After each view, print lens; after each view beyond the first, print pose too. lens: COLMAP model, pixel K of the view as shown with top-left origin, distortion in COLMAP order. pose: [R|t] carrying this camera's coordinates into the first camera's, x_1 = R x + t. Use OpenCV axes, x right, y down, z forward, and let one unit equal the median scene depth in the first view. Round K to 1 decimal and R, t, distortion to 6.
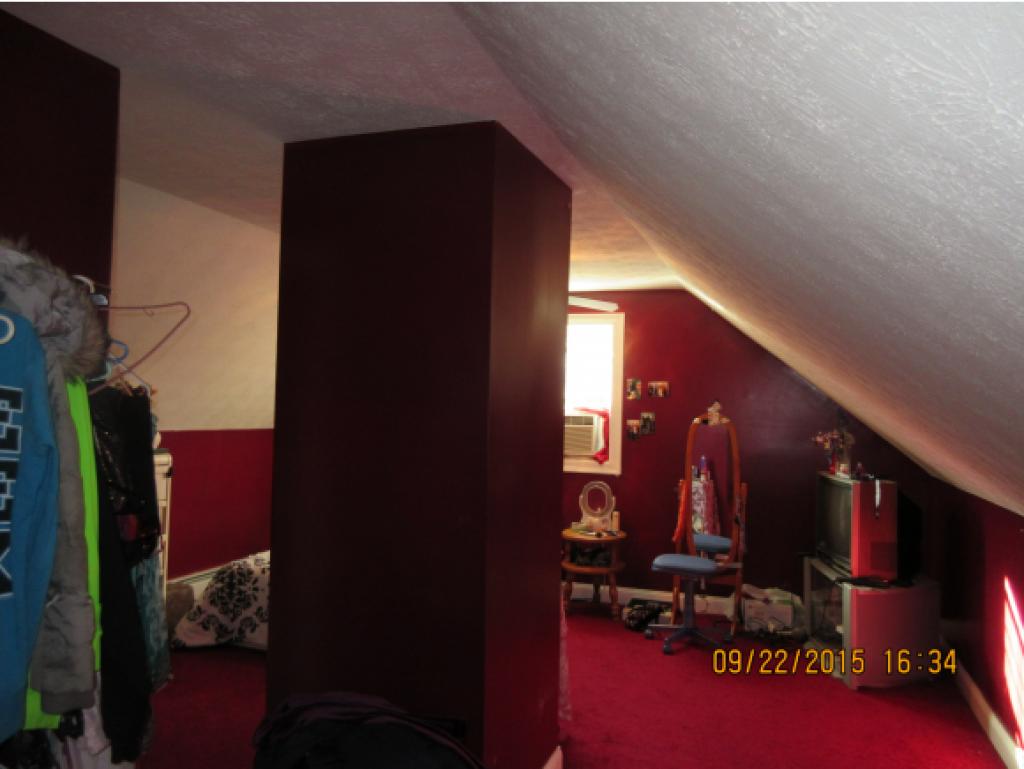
lens RADIAL K [[751.6, 0, 512.0], [0, 751.6, 384.5], [0, 0, 1]] dist [-0.000243, -0.000048]
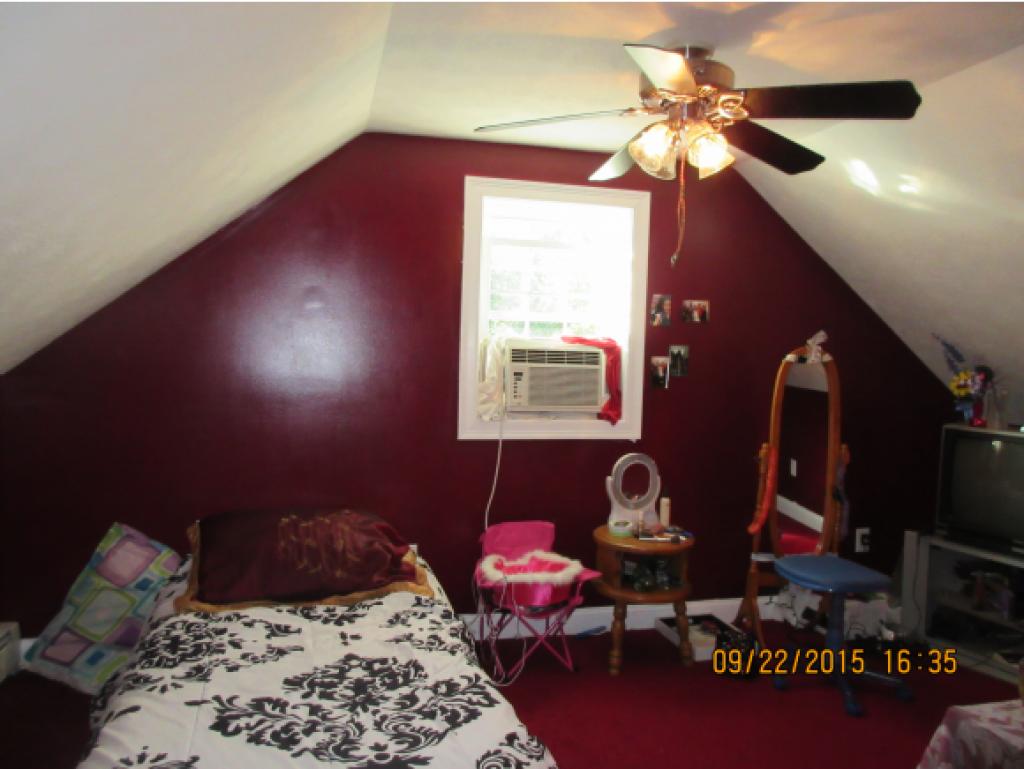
lens RADIAL K [[751.6, 0, 512.0], [0, 751.6, 384.5], [0, 0, 1]] dist [-0.000243, -0.000048]
pose [[0.833146, -0.026148, 0.552434, -0.318119], [-0.025730, 0.995967, 0.085946, 0.018040], [-0.552454, -0.085820, 0.829114, 0.519247]]
